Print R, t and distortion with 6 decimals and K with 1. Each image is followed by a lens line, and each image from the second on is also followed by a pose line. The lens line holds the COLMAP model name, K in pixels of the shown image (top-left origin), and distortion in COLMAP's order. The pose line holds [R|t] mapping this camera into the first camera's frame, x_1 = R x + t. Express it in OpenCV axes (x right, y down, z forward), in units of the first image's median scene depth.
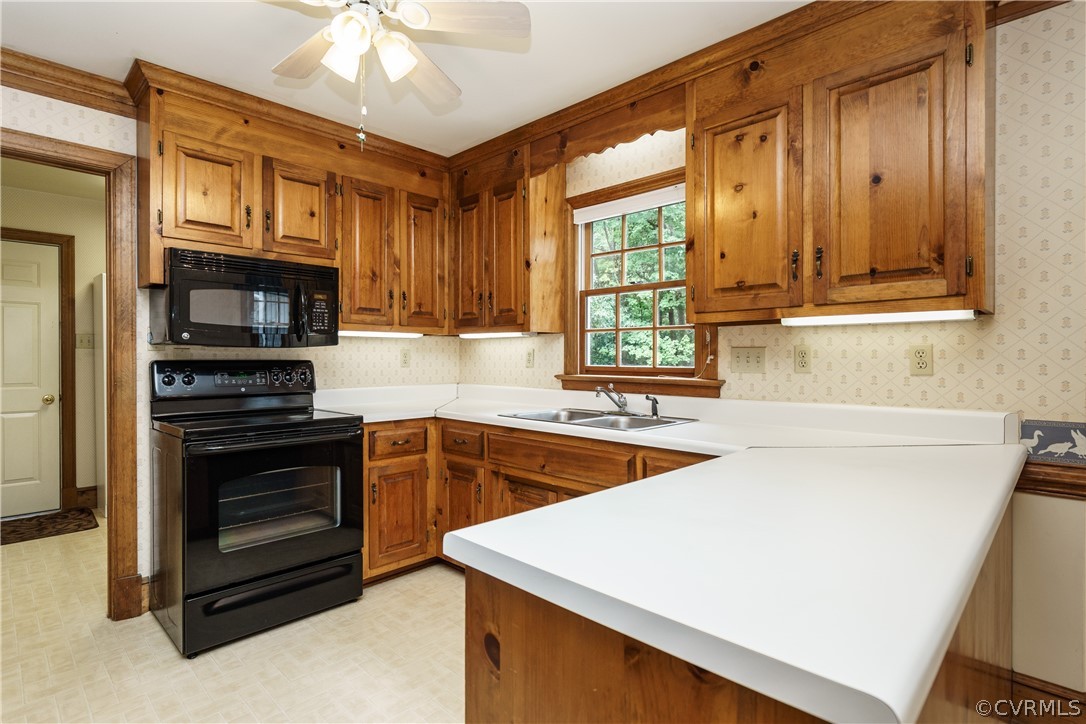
lens RADIAL K [[541.6, 0, 558.8], [0, 541.6, 363.0], [0, 0, 1]] dist [0.000687, 0.000605]
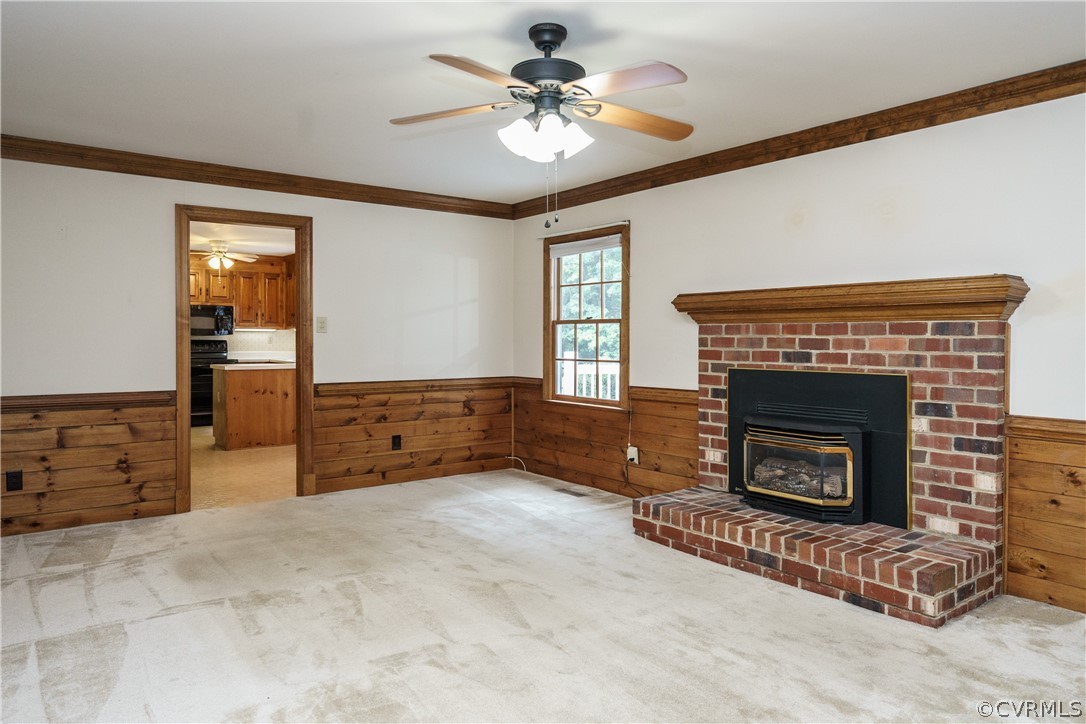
lens RADIAL K [[728.5, 0, 567.5], [0, 728.5, 363.9], [0, 0, 1]] dist [0.006725, 0.001320]
pose [[0.990036, 0.011146, -0.140375, 2.015165], [-0.008754, 0.999806, 0.017646, 0.039314], [0.140544, -0.016241, 0.989941, -2.723637]]
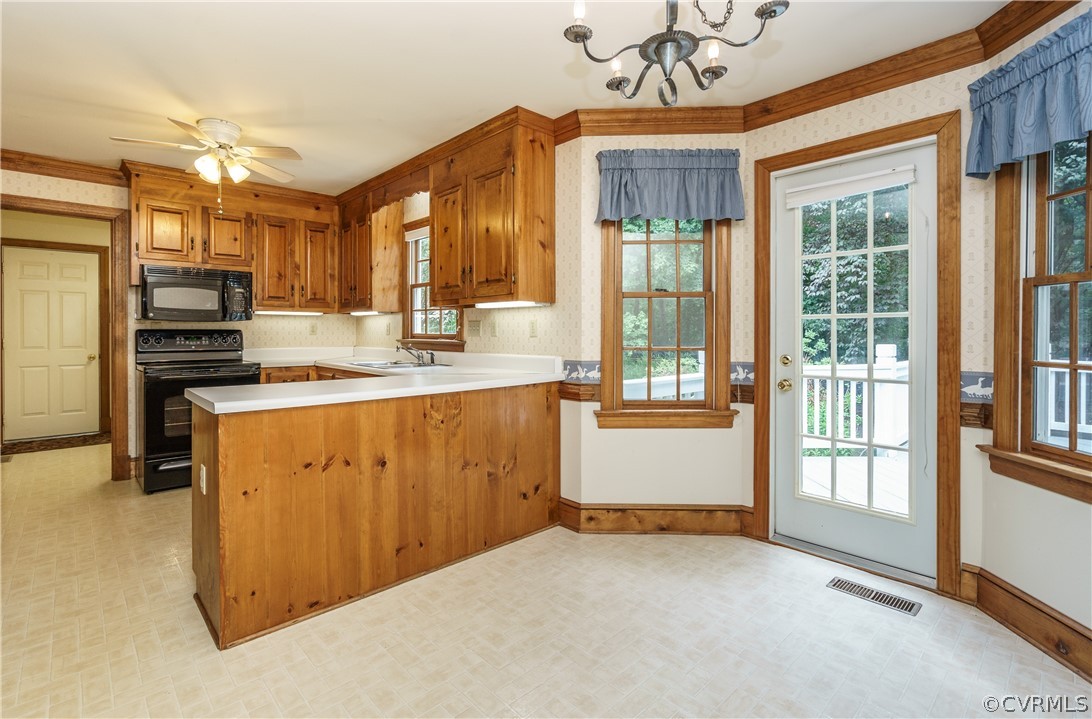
lens RADIAL K [[505.3, 0, 541.9], [0, 505.3, 334.9], [0, 0, 1]] dist [-0.000096, 0.000662]
pose [[0.998025, 0.000335, -0.062812, 0.619759], [-0.000477, 0.999997, -0.002244, 0.015693], [0.062811, 0.002270, 0.998023, -0.503125]]
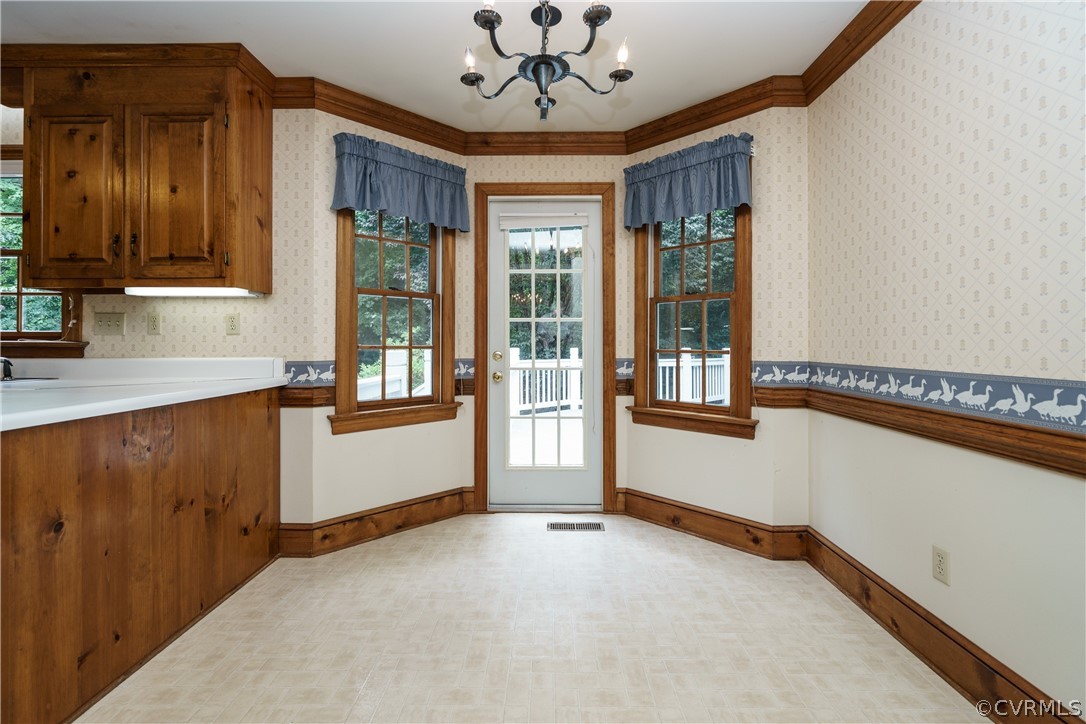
lens RADIAL K [[488.1, 0, 542.2], [0, 488.1, 340.4], [0, 0, 1]] dist [-0.000658, 0.000416]
pose [[0.737362, 0.006991, 0.675462, 0.311066], [0.004311, 0.999877, -0.015055, 0.047349], [-0.675484, 0.014013, 0.737241, -0.384459]]
